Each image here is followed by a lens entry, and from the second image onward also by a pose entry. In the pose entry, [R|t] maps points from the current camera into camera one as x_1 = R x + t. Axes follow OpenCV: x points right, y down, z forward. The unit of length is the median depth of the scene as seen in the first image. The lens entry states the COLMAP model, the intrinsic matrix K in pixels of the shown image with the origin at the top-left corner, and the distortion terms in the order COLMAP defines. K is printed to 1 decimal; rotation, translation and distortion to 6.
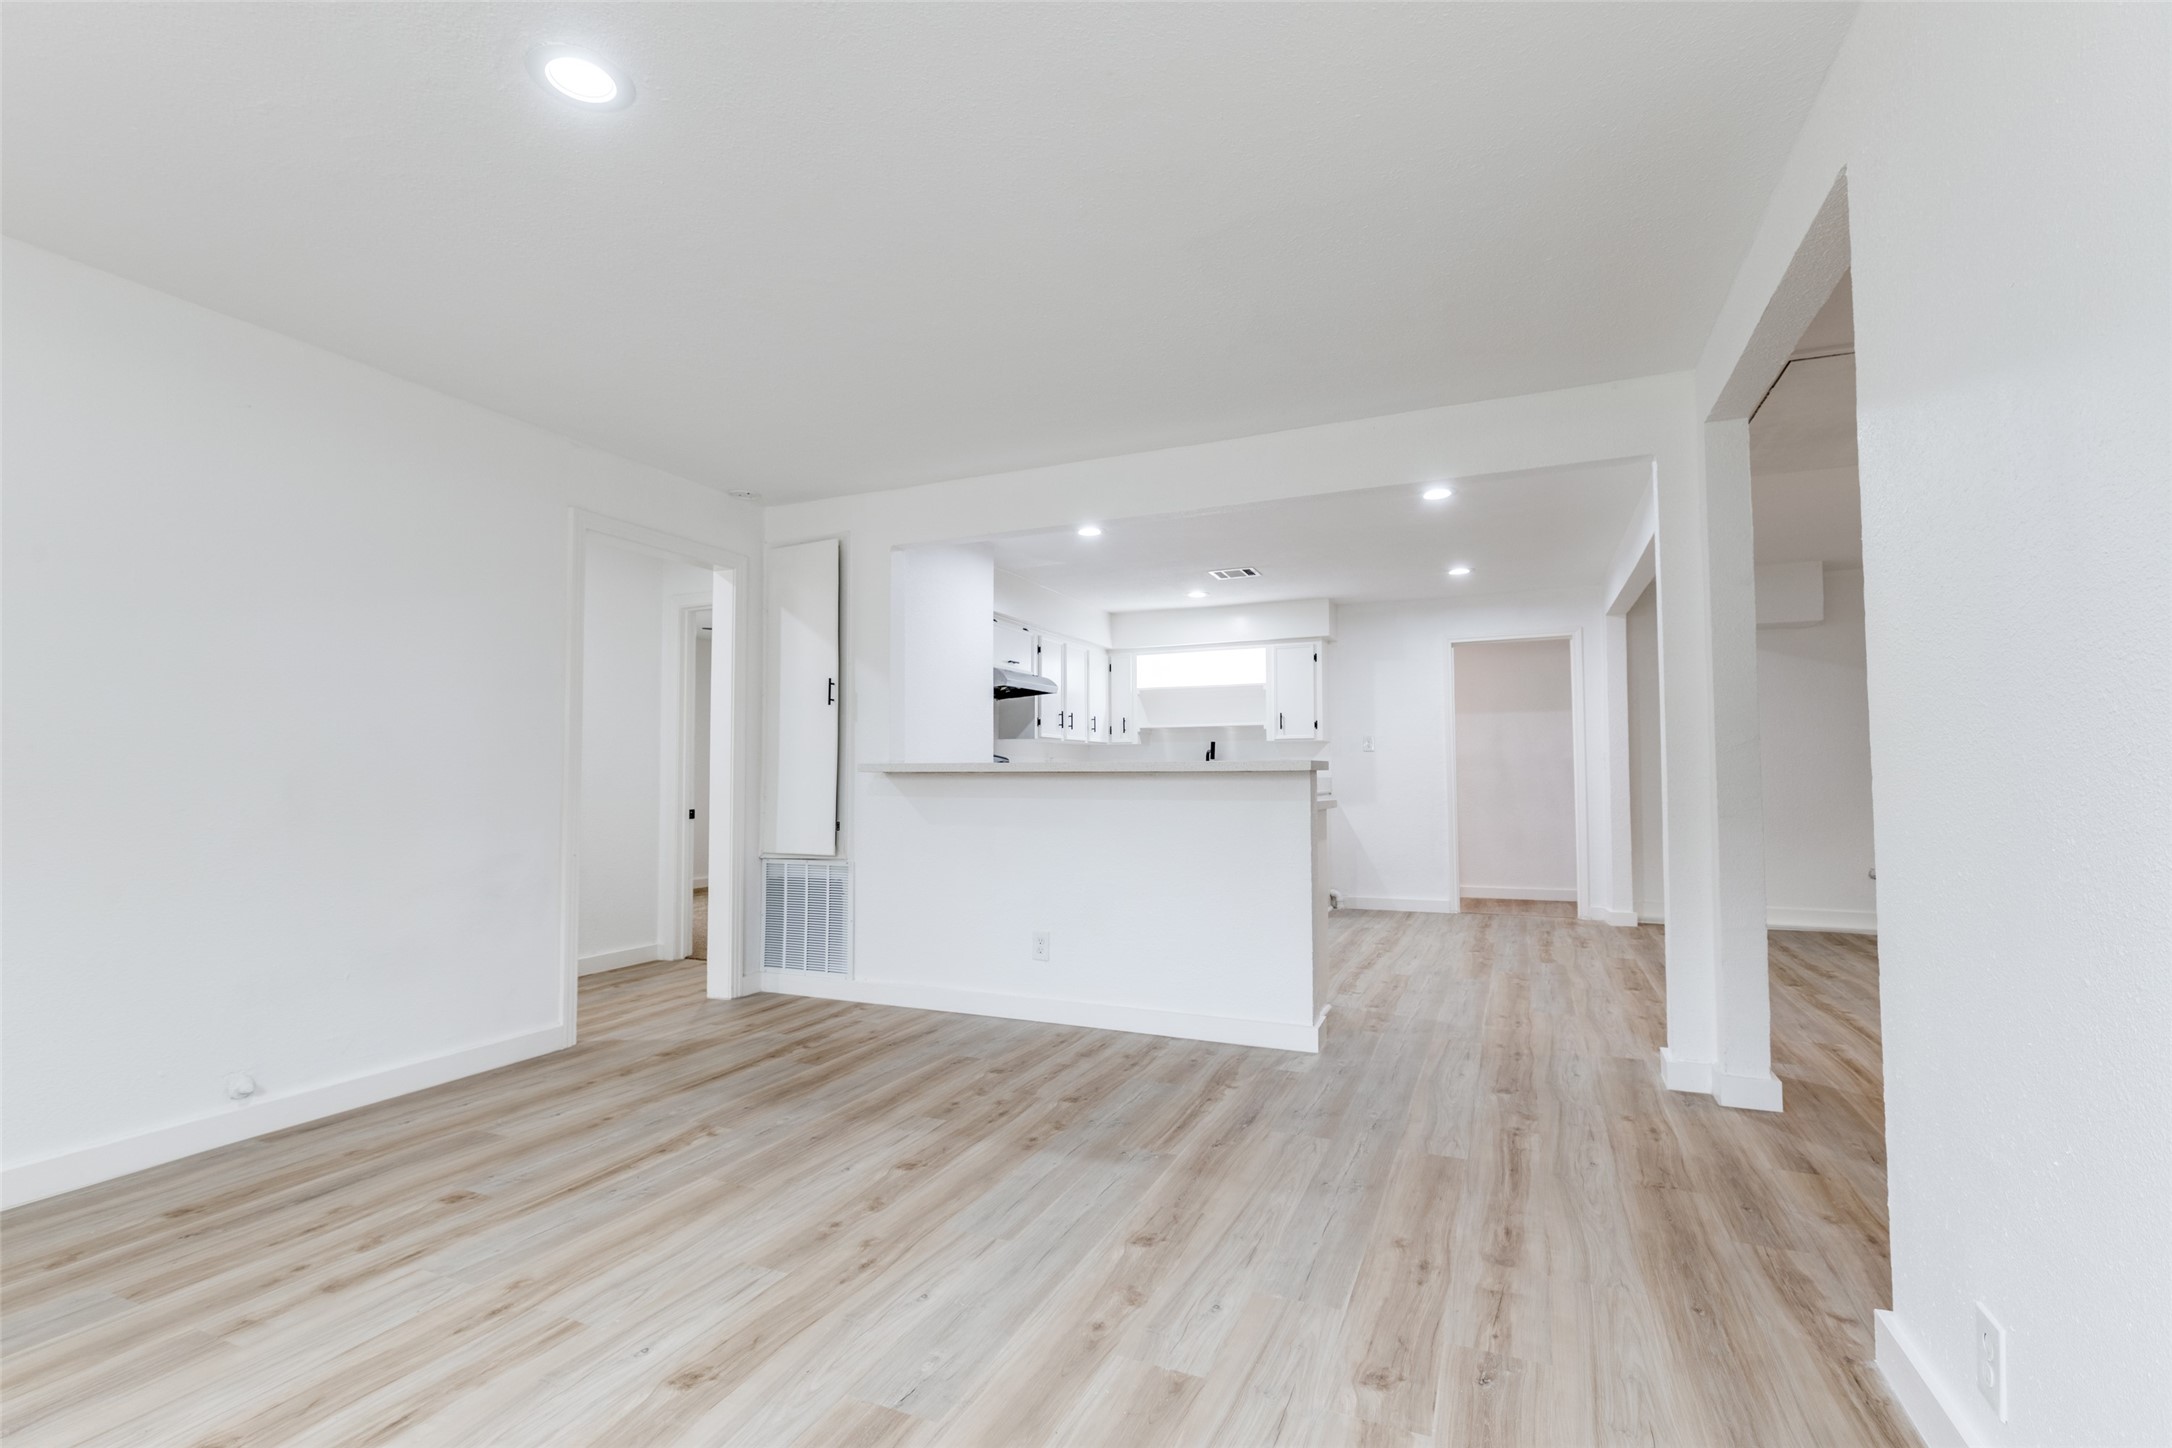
lens RADIAL K [[967.6, 0, 1086.0], [0, 967.6, 724.0], [0, 0, 1]] dist [-0.000524, -0.000036]
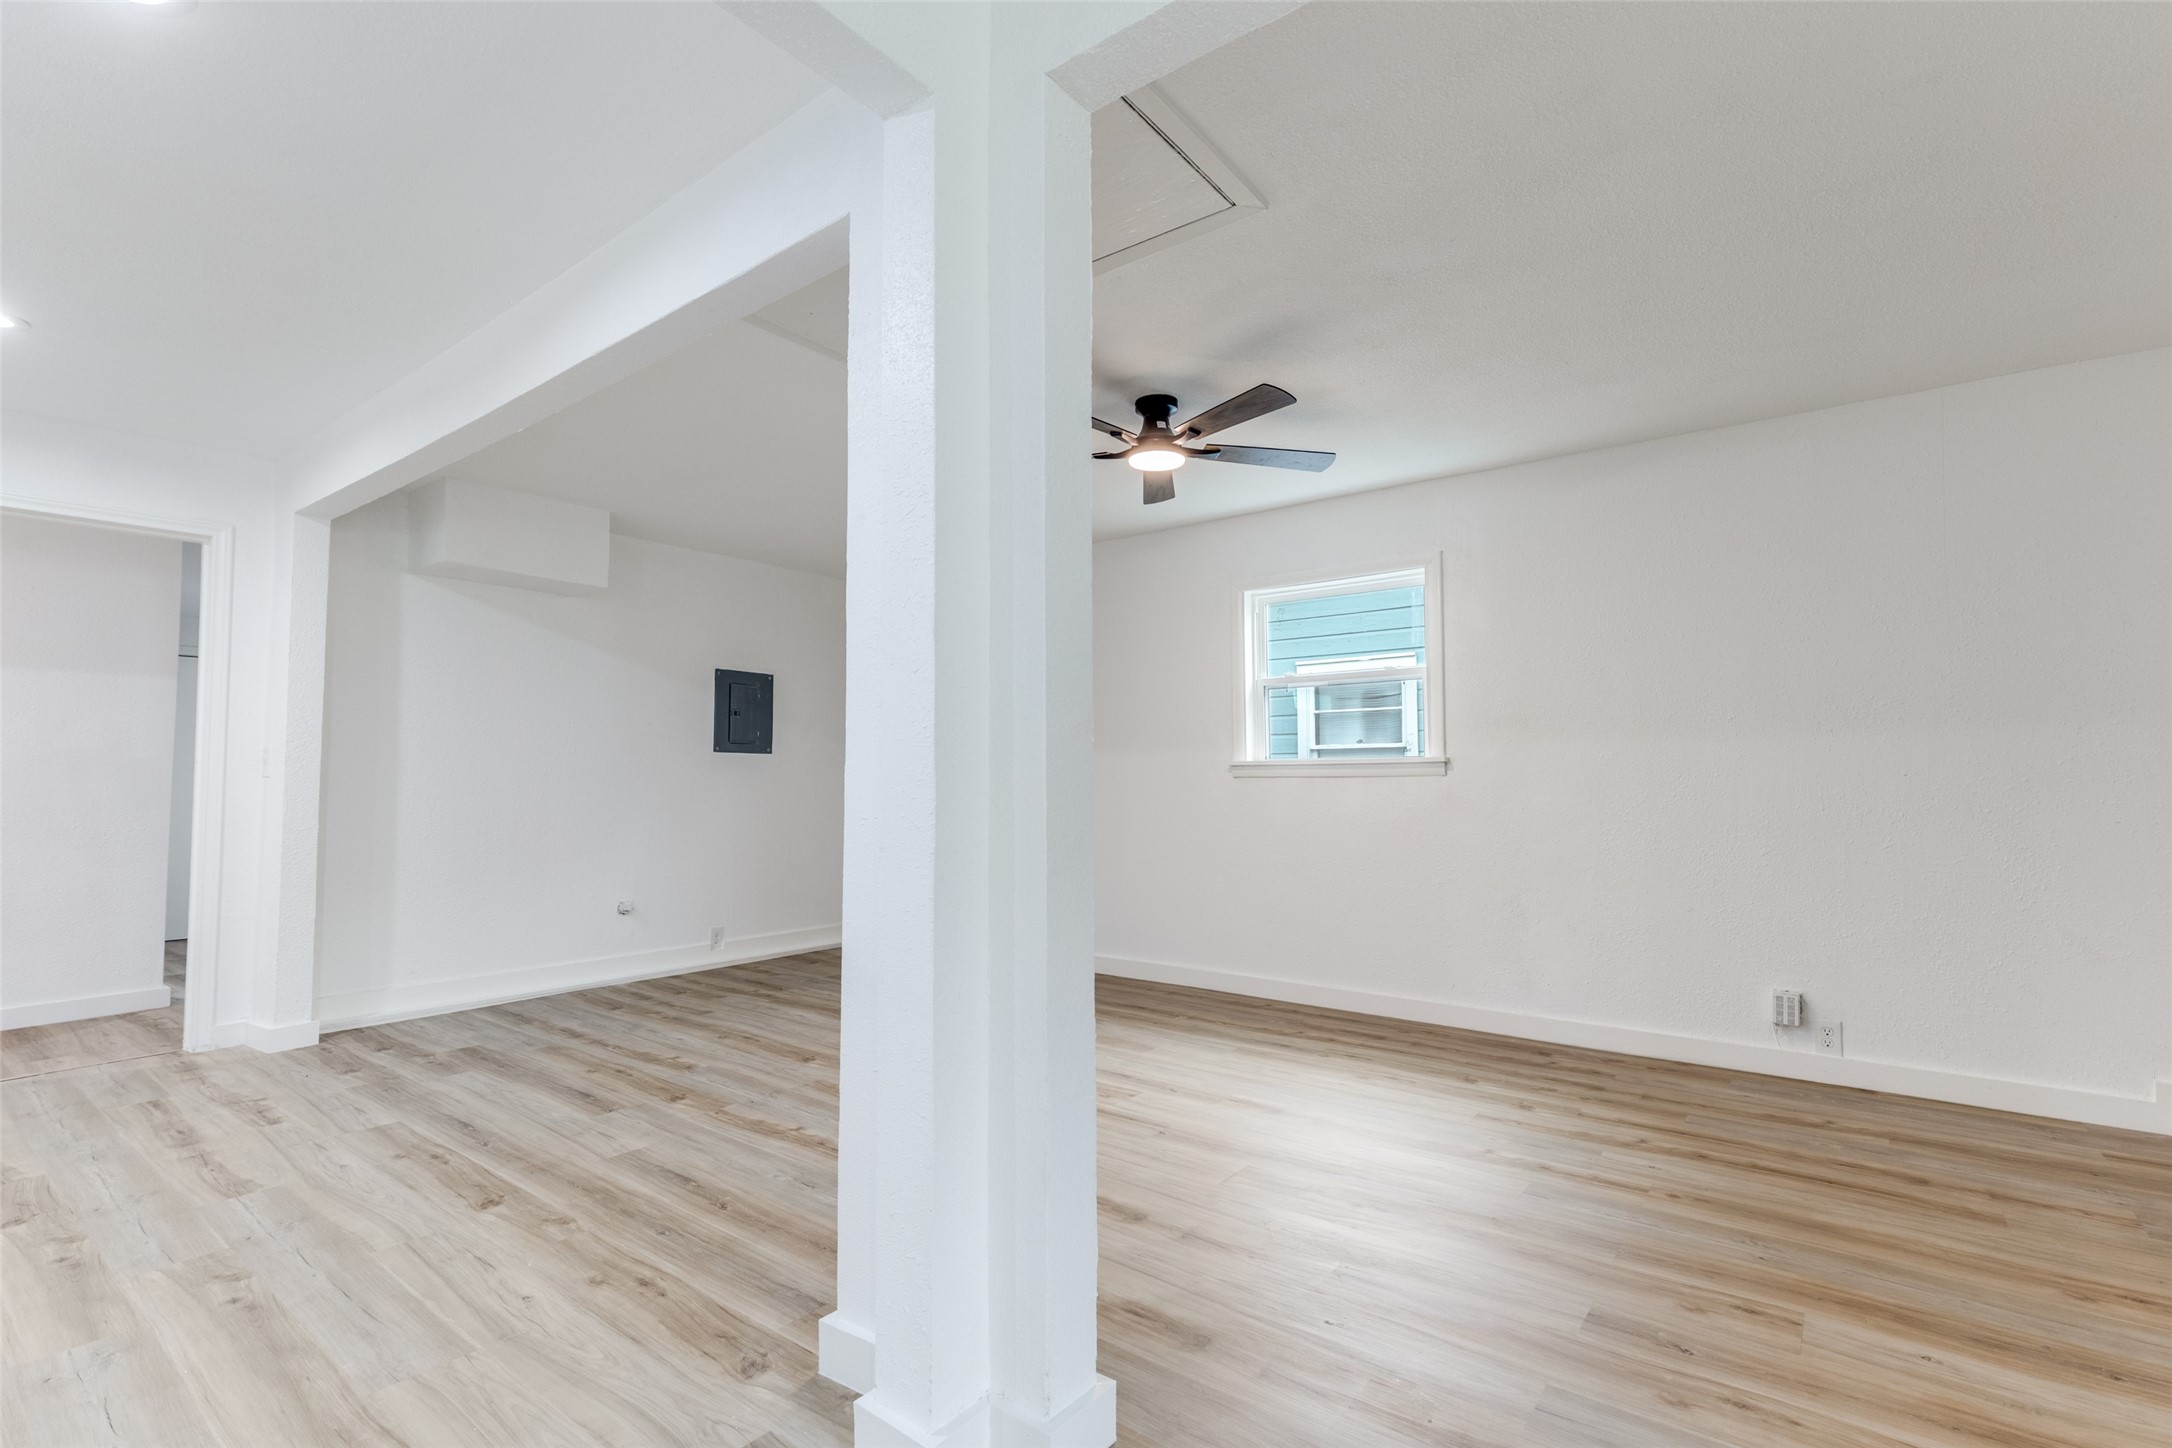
lens RADIAL K [[996.9, 0, 1086.0], [0, 996.9, 724.0], [0, 0, 1]] dist [-0.001605, -0.000152]
pose [[0.233284, 0.051805, 0.971028, 0.073669], [-0.047862, 0.997981, -0.041744, 0.015812], [-0.971230, -0.036737, 0.235293, 0.398309]]
